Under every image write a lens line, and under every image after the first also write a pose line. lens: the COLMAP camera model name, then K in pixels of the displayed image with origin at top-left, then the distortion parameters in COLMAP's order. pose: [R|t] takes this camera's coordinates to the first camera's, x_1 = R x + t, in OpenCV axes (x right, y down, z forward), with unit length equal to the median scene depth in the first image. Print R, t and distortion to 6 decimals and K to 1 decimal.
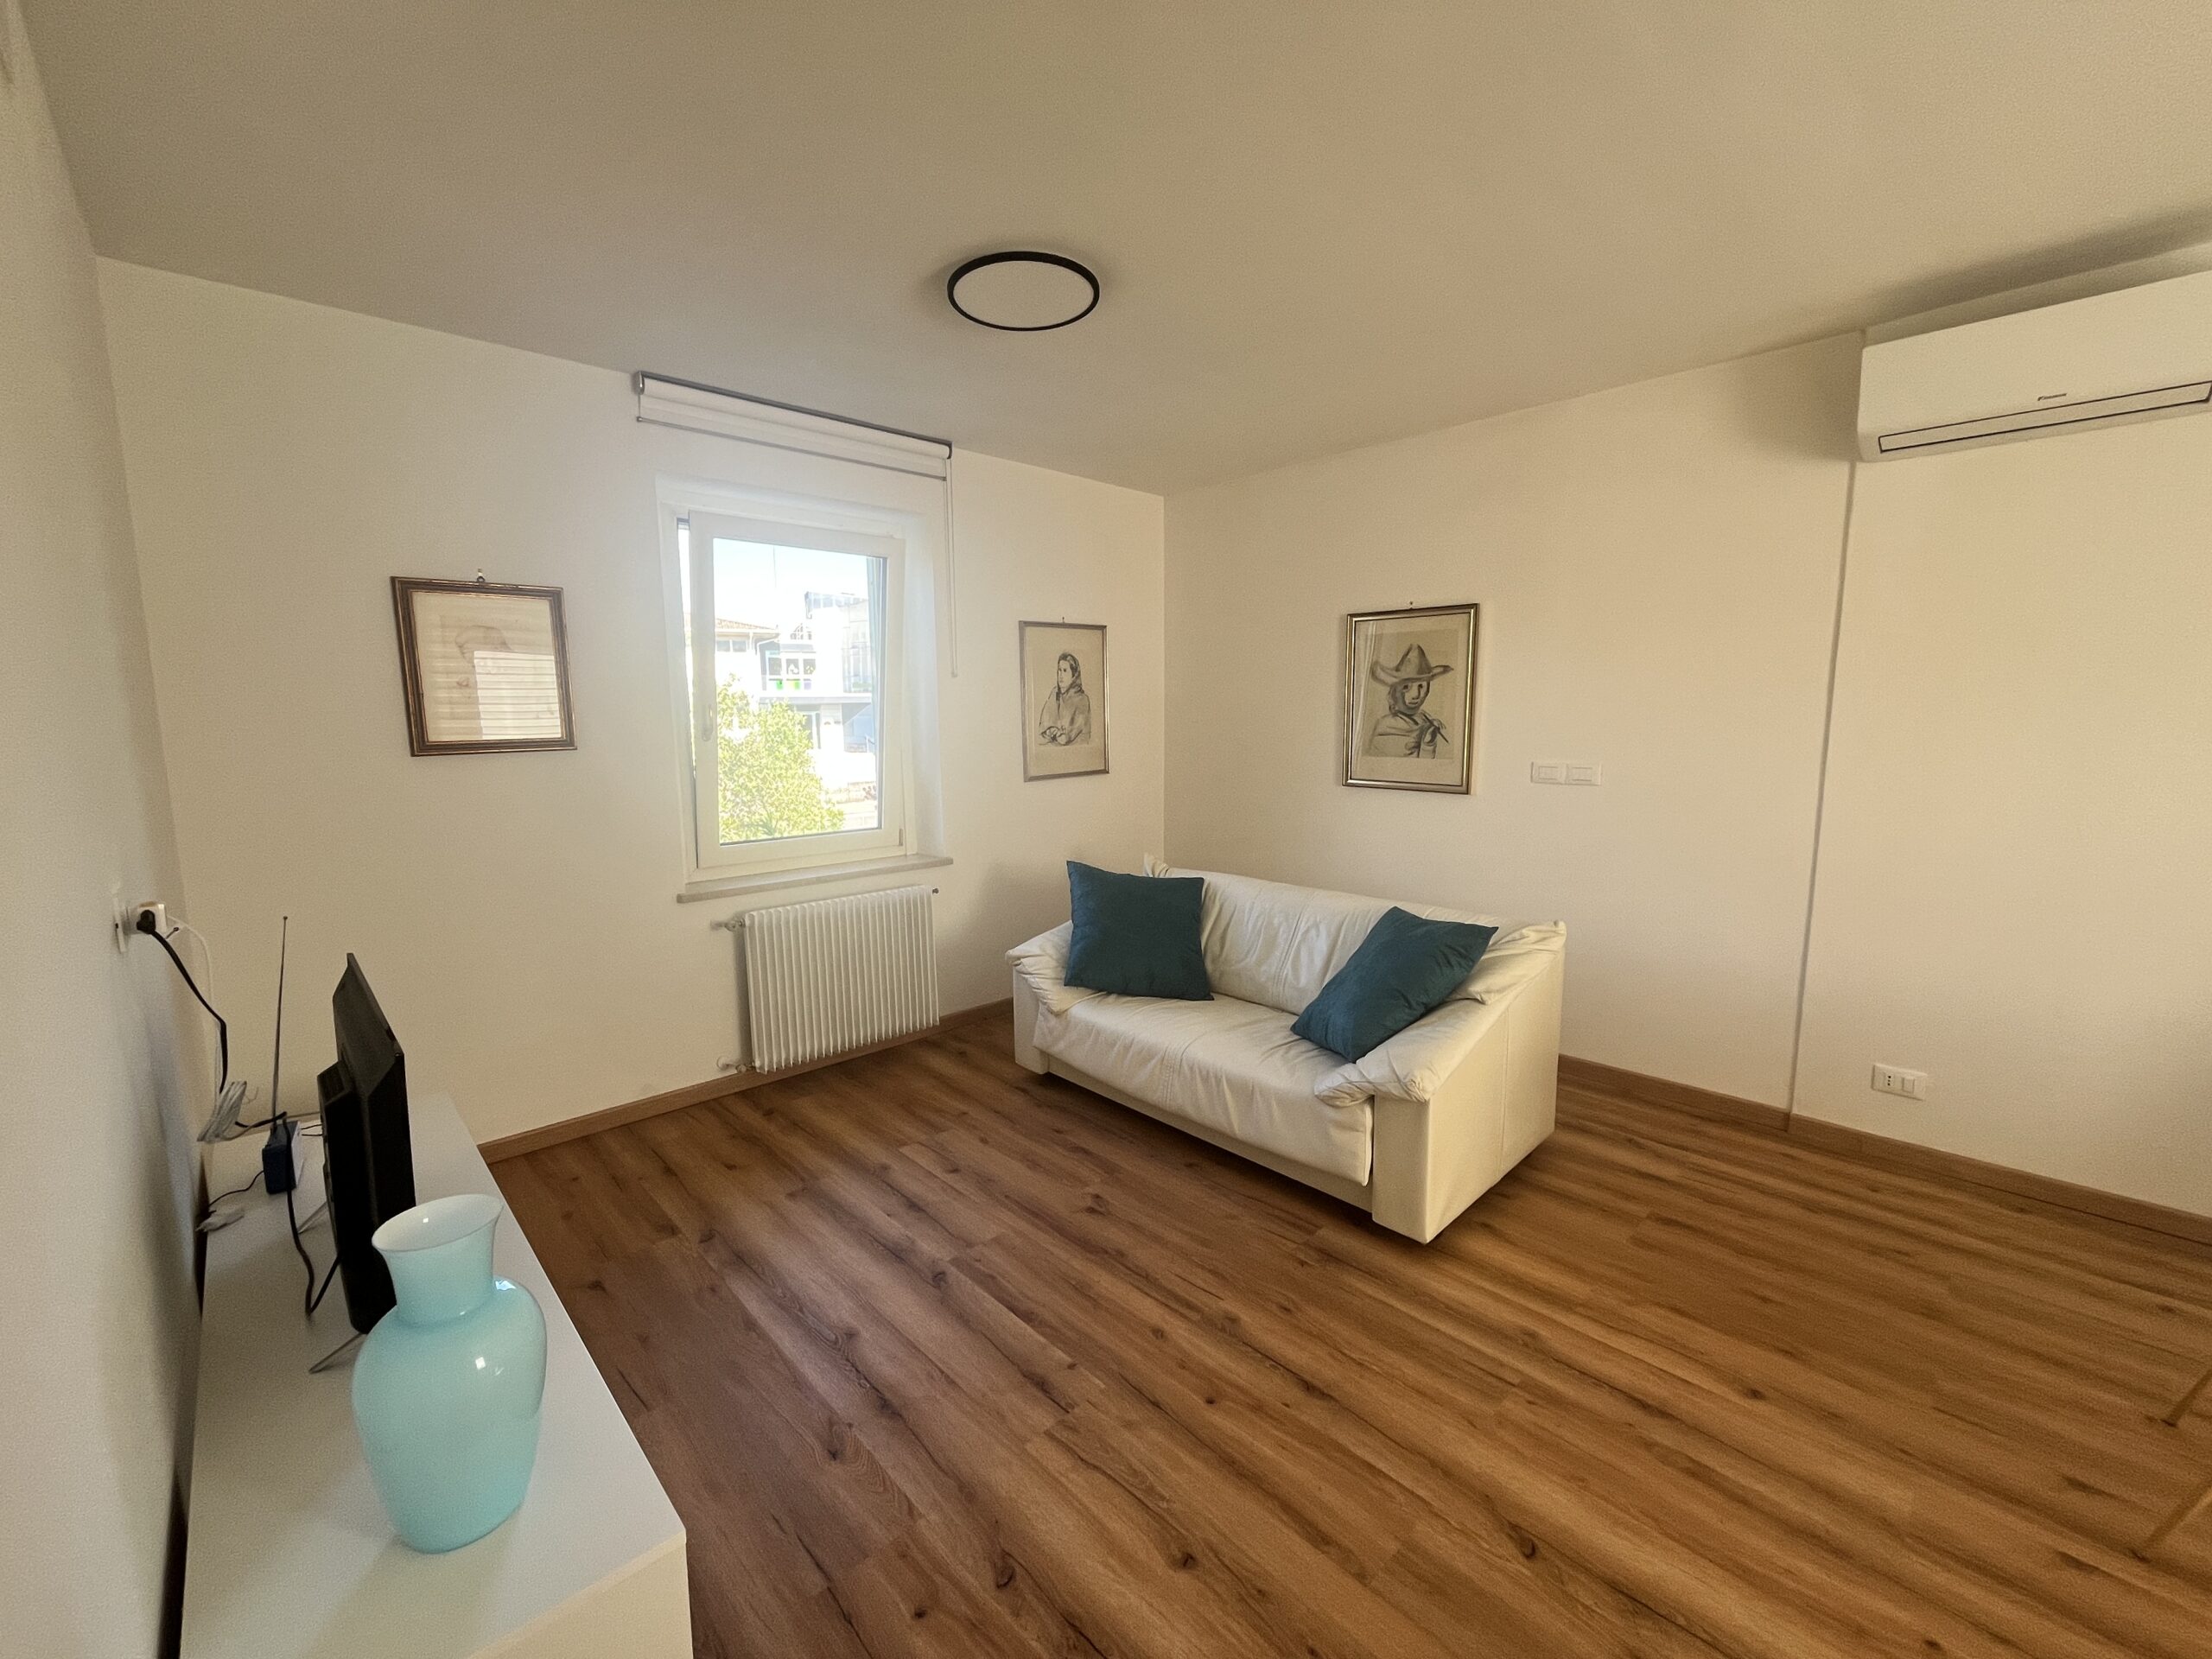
lens RADIAL K [[898.9, 0, 1102.6], [0, 898.9, 822.0], [0, 0, 1]] dist [-0.005546, 0.000937]
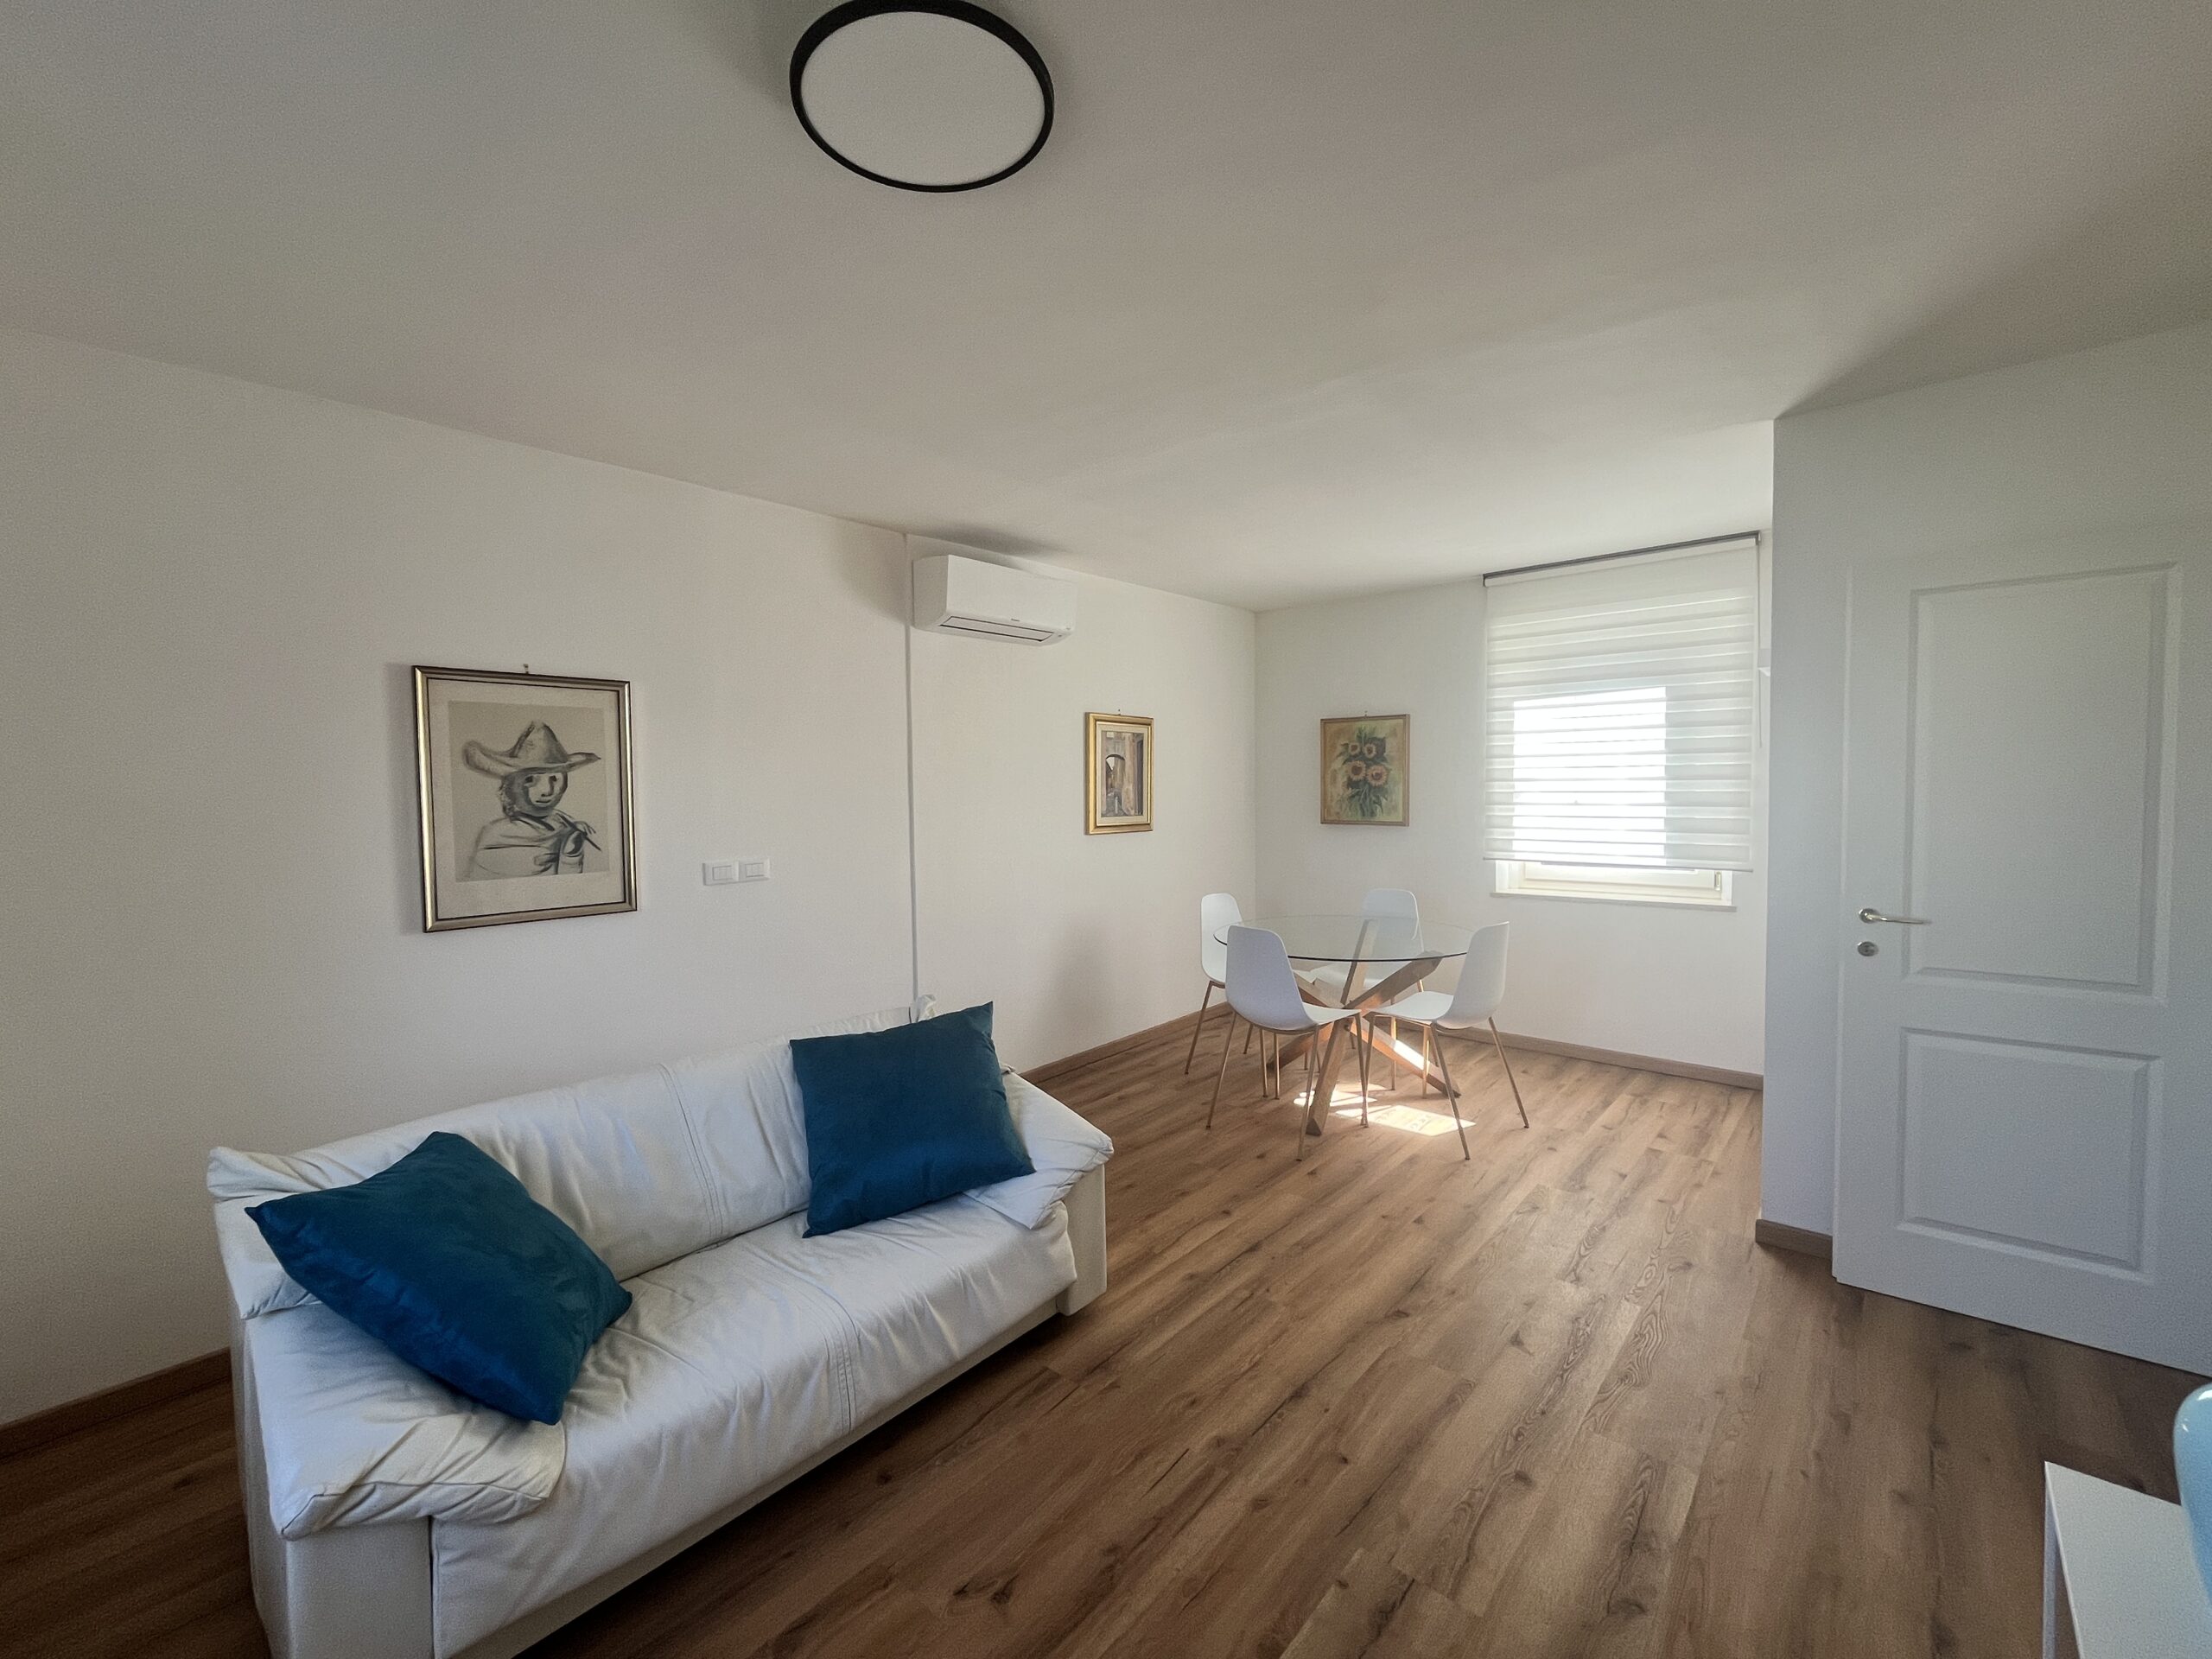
lens RADIAL K [[898.9, 0, 1100.4], [0, 898.9, 824.7], [0, 0, 1]] dist [-0.005546, 0.000937]
pose [[-0.072636, -0.034259, 0.996770, -0.472150], [0.143411, 0.988665, 0.044431, -0.090725], [-0.986994, 0.146175, -0.066900, 0.676077]]
